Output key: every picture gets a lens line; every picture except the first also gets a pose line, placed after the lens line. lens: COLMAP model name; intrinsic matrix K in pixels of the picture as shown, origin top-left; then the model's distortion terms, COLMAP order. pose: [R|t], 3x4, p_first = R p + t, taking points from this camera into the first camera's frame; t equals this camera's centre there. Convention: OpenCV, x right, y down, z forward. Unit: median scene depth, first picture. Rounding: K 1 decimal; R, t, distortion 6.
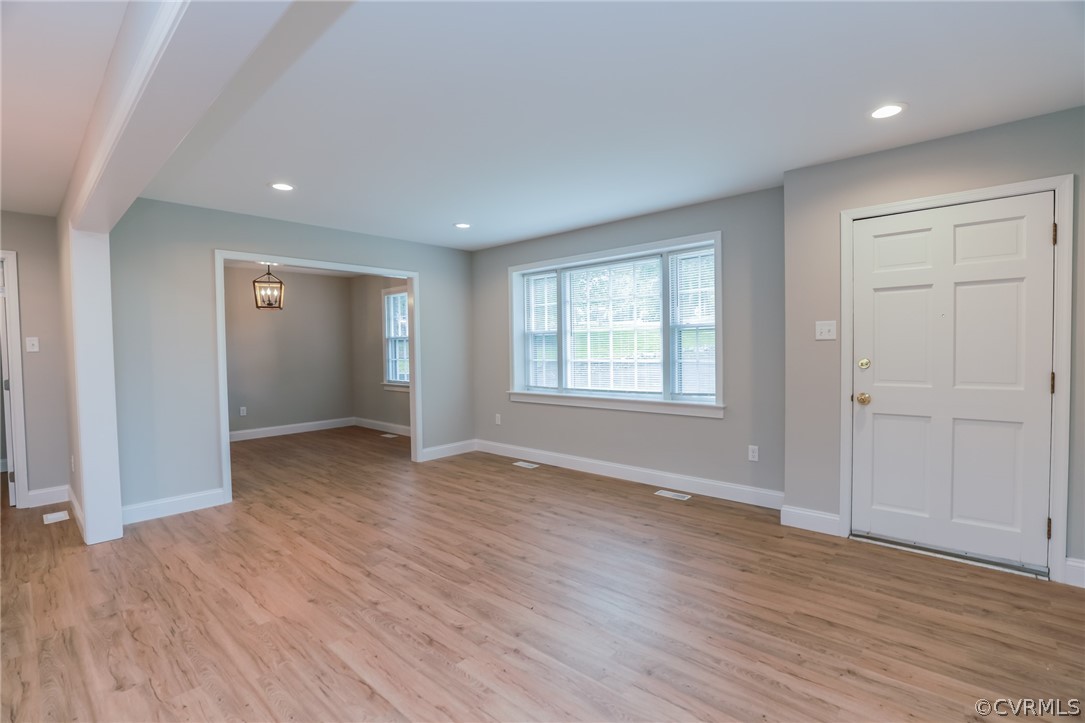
lens RADIAL K [[493.8, 0, 545.6], [0, 493.8, 364.1], [0, 0, 1]] dist [-0.037992, 0.007711]
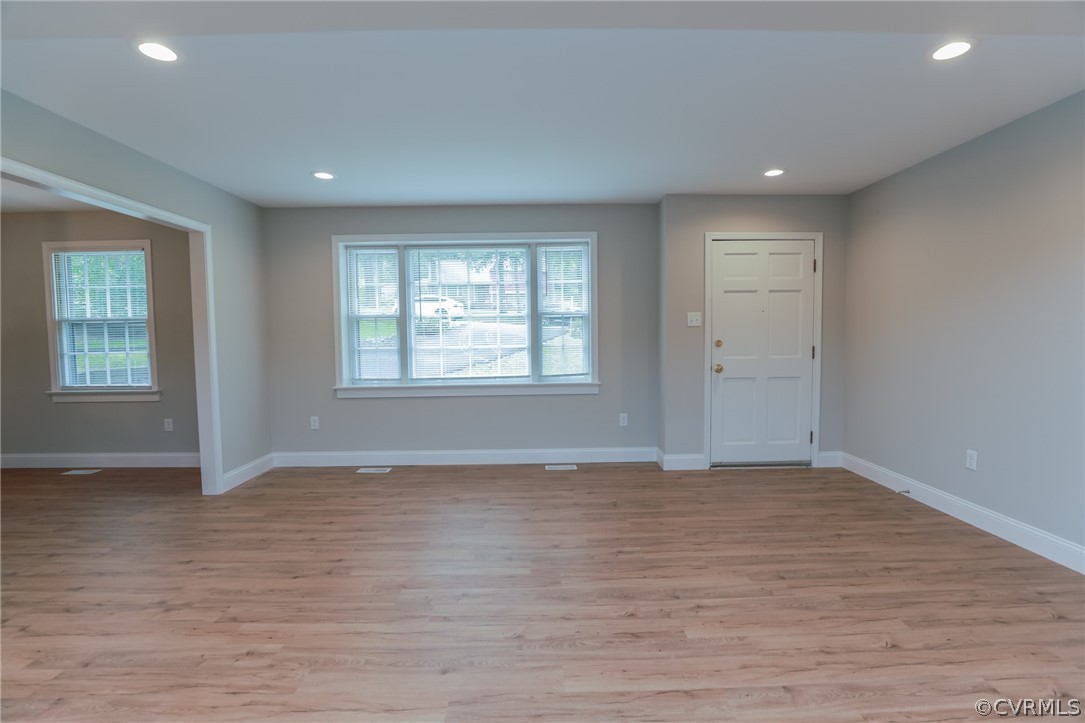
lens RADIAL K [[493.8, 0, 545.6], [0, 493.8, 364.1], [0, 0, 1]] dist [-0.037992, 0.007711]
pose [[0.734707, -0.035606, 0.677450, -0.518416], [0.025294, 0.999365, 0.025094, 0.007716], [-0.677913, -0.001302, 0.735141, 0.222022]]
